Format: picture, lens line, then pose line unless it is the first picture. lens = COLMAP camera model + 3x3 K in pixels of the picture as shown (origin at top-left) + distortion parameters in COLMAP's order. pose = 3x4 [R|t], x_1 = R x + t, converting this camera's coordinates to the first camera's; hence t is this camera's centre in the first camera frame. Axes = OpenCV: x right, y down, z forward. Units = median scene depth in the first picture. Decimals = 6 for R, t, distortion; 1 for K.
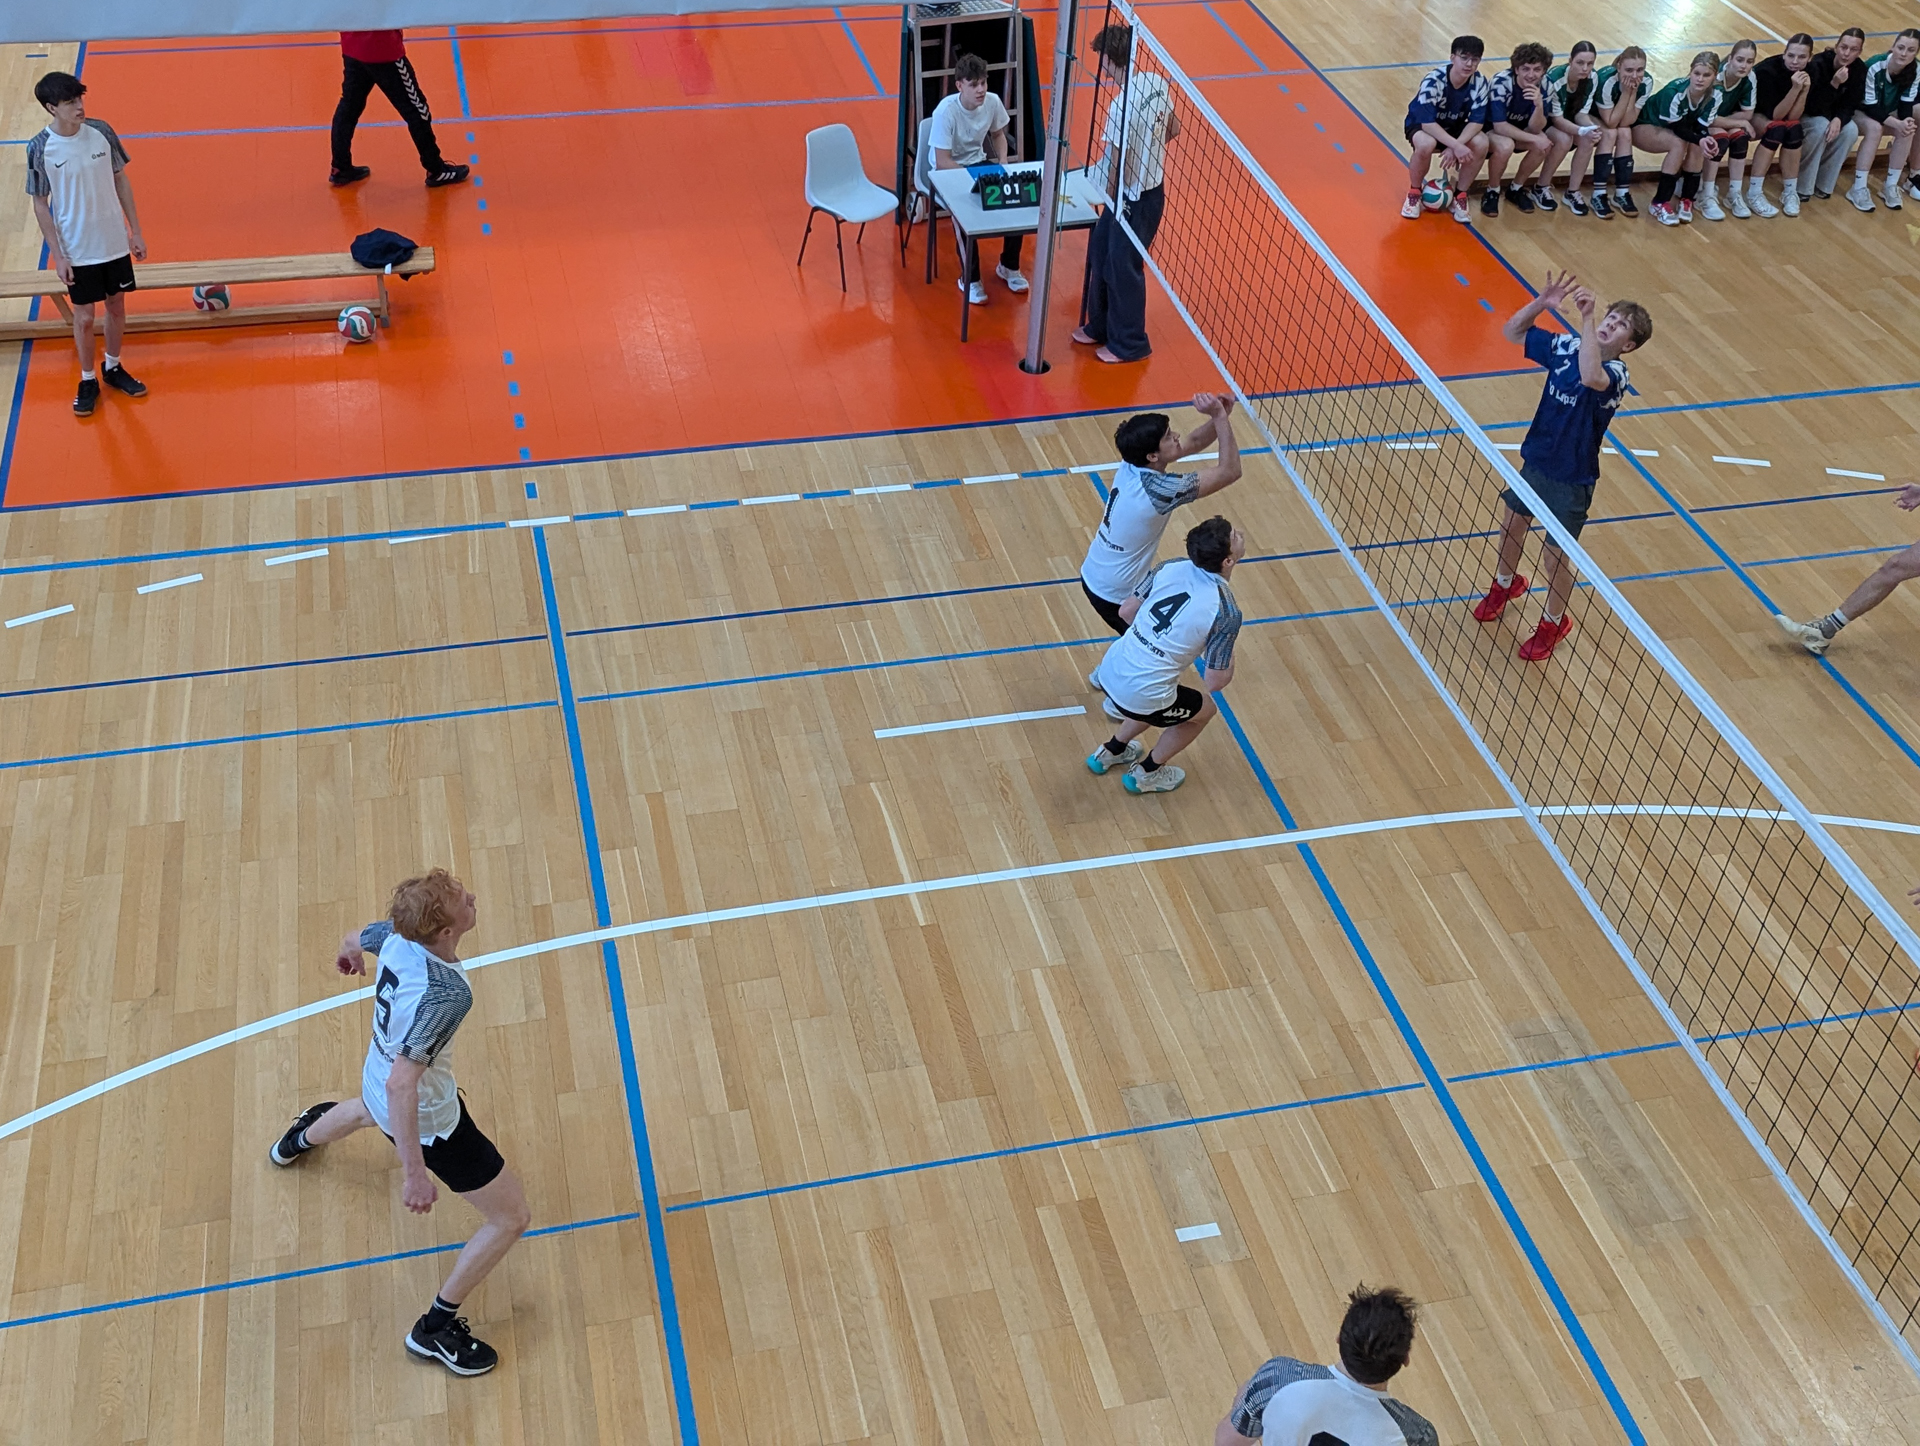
lens RADIAL K [[2080.8, 0, 1038.5], [0, 2080.8, 695.2], [0, 0, 1]] dist [0.053982, 0.000000]
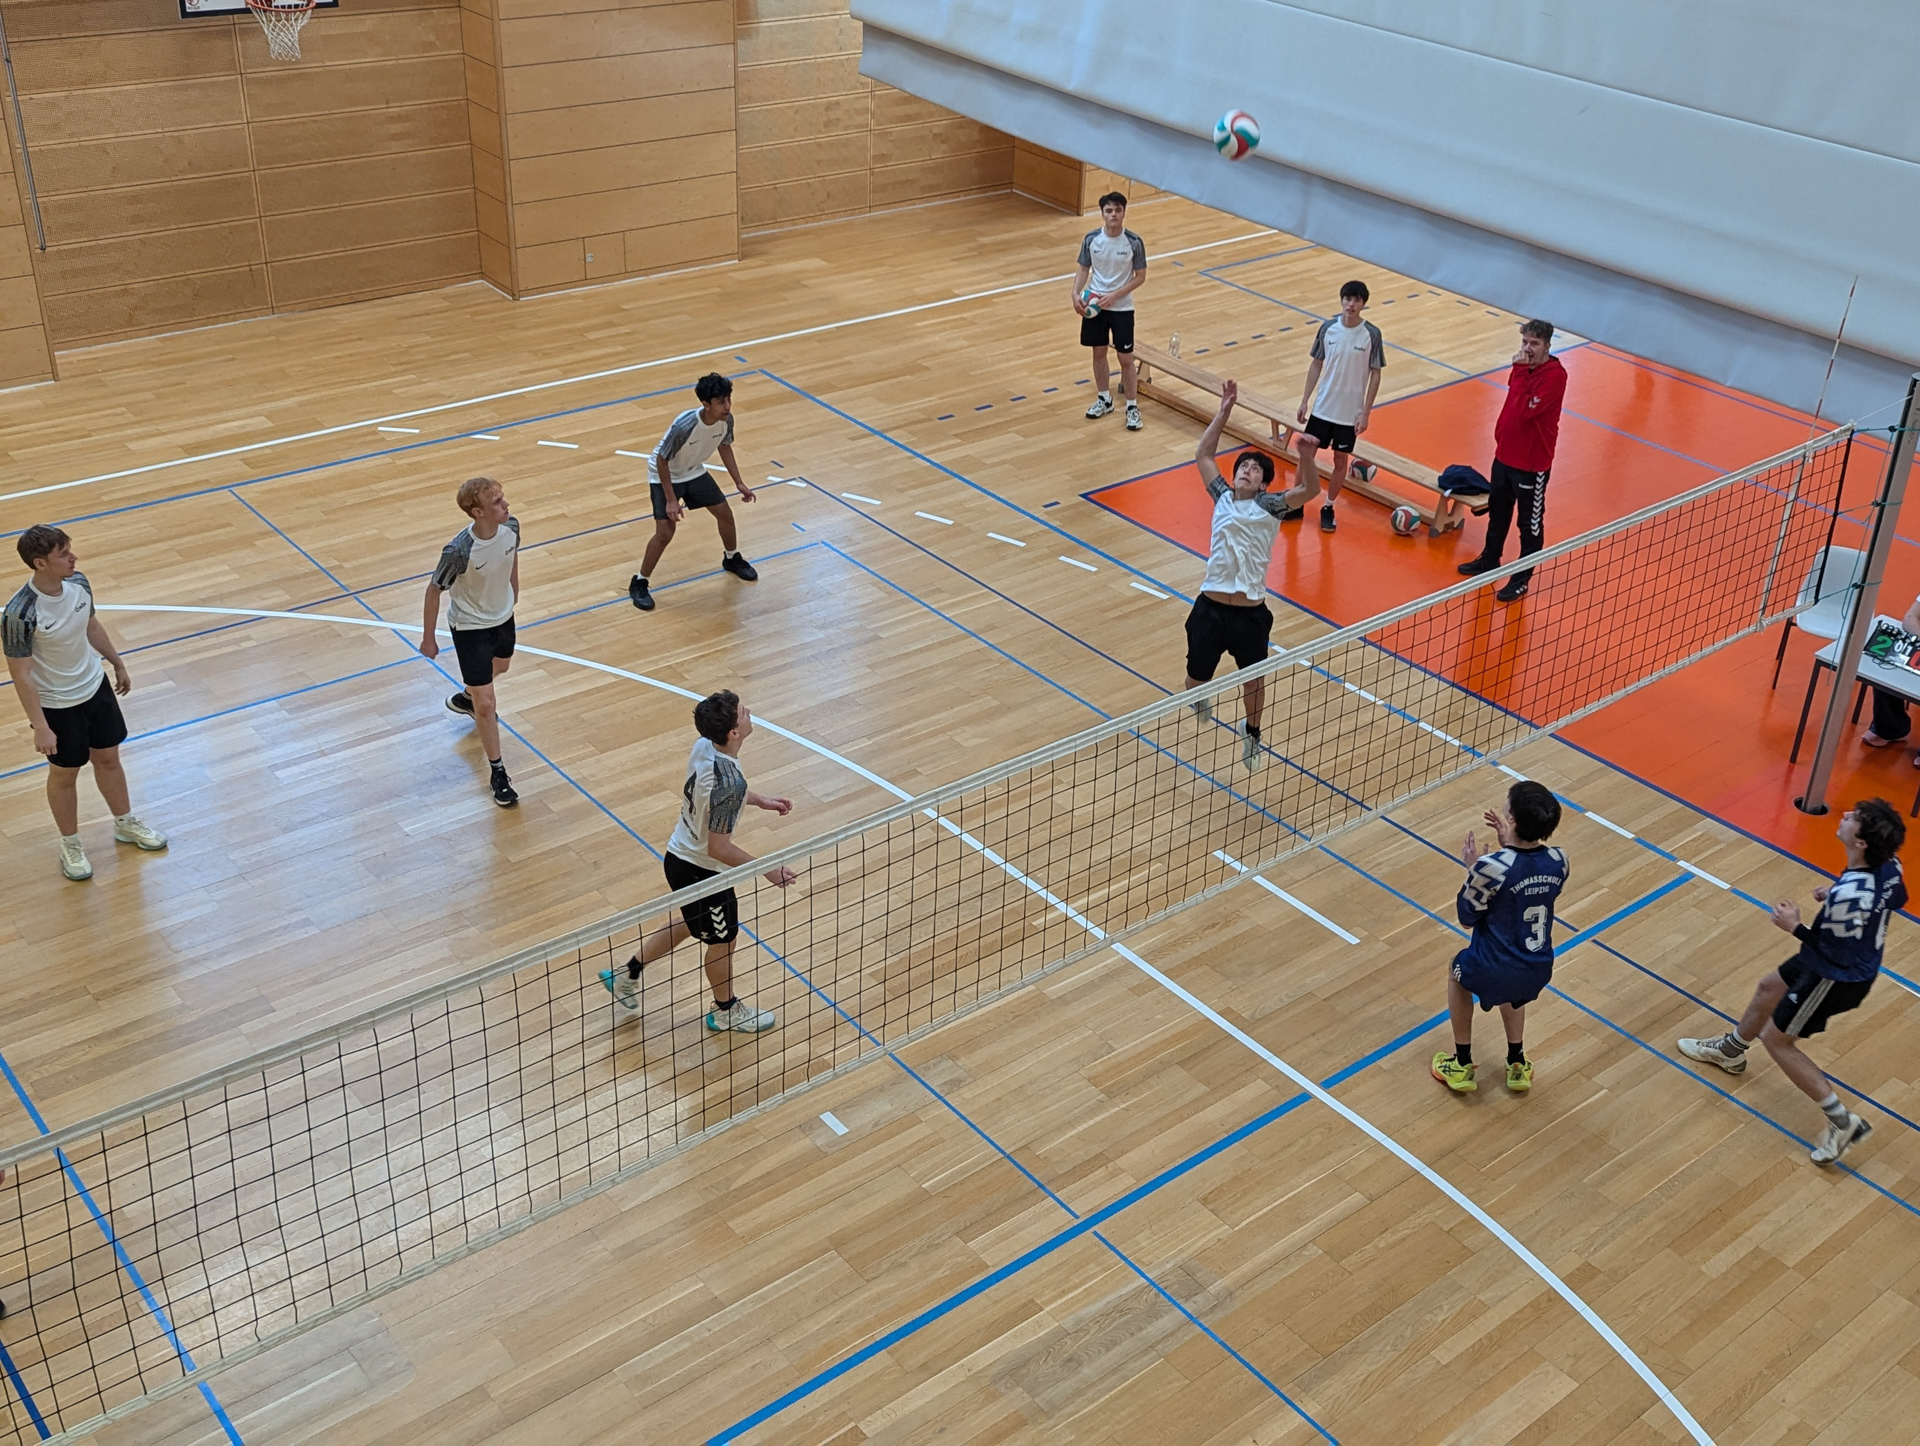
lens RADIAL K [[2080.8, 0, 961.3], [0, 2080.8, 709.3], [0, 0, 1]] dist [0.053982, 0.000000]
pose [[0.441195, 0.435577, -0.784614, 0.598974], [-0.589532, 0.799866, 0.112546, -0.075104], [0.676609, 0.412900, 0.609684, 0.122646]]
